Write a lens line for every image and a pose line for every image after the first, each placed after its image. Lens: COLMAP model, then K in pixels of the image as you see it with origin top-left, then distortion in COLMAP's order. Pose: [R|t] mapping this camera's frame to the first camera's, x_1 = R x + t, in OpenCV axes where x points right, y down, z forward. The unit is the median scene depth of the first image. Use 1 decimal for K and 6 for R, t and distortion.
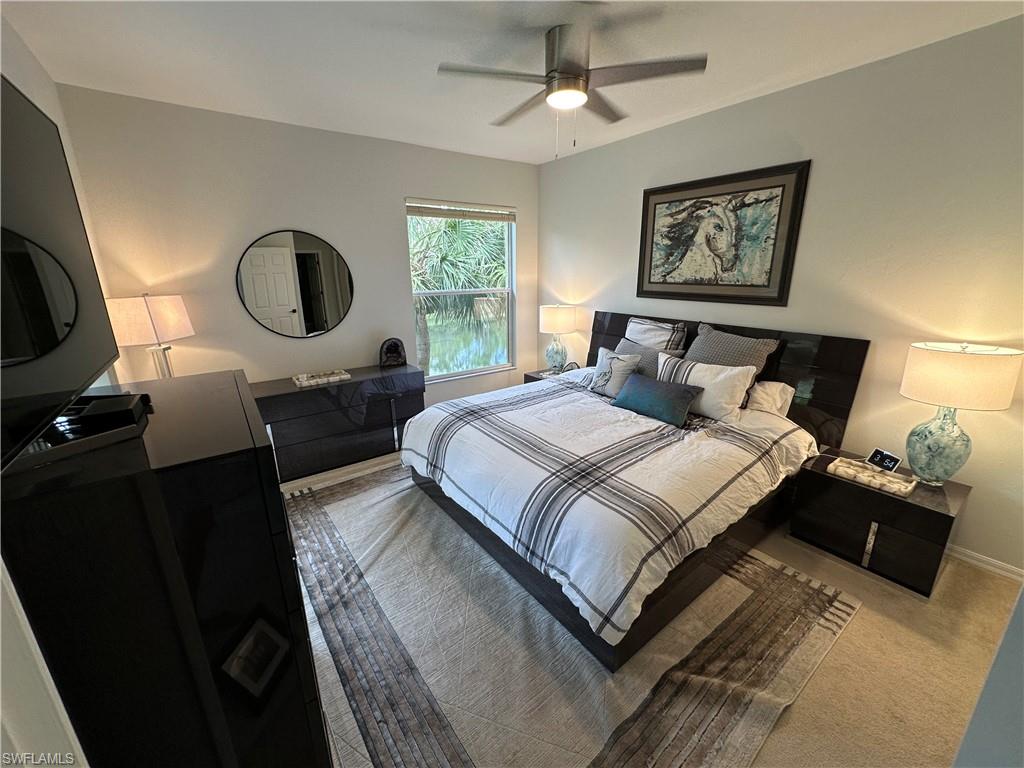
lens RADIAL K [[408.1, 0, 515.7], [0, 408.1, 380.8], [0, 0, 1]] dist [-0.000799, -0.000324]
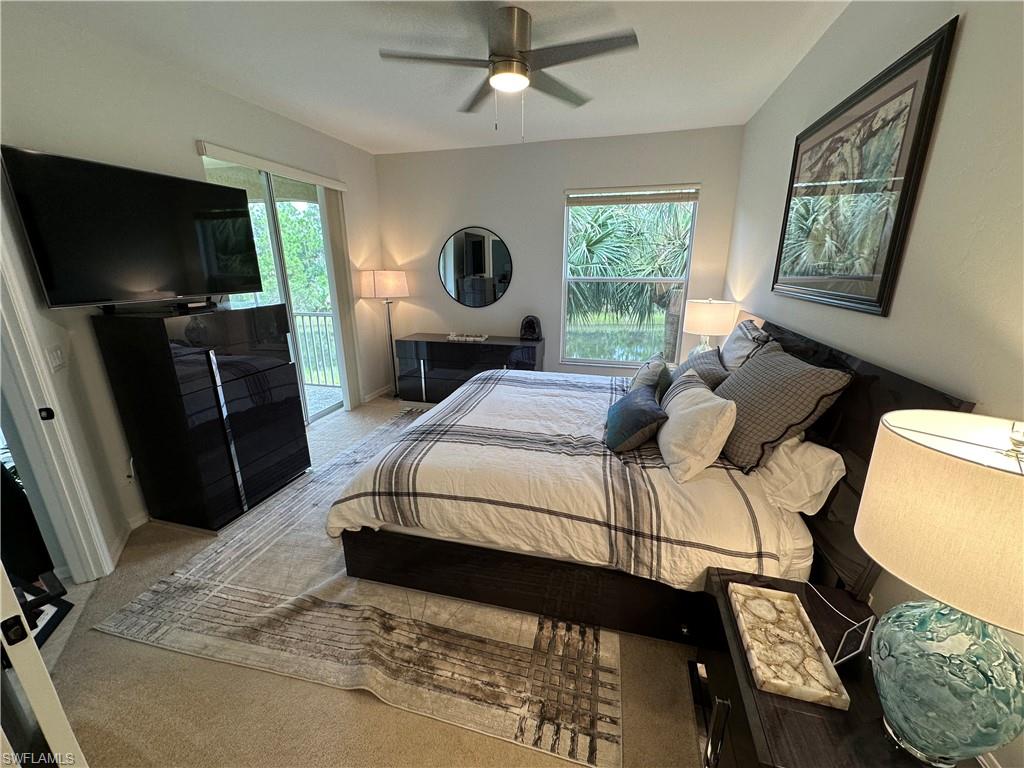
lens RADIAL K [[408.1, 0, 516.1], [0, 408.1, 383.7], [0, 0, 1]] dist [-0.000799, -0.000324]
pose [[0.630283, 0.225296, -0.742957, 0.764976], [-0.210855, 0.970673, 0.115471, -0.056673], [0.747184, 0.083877, 0.659303, 0.292886]]
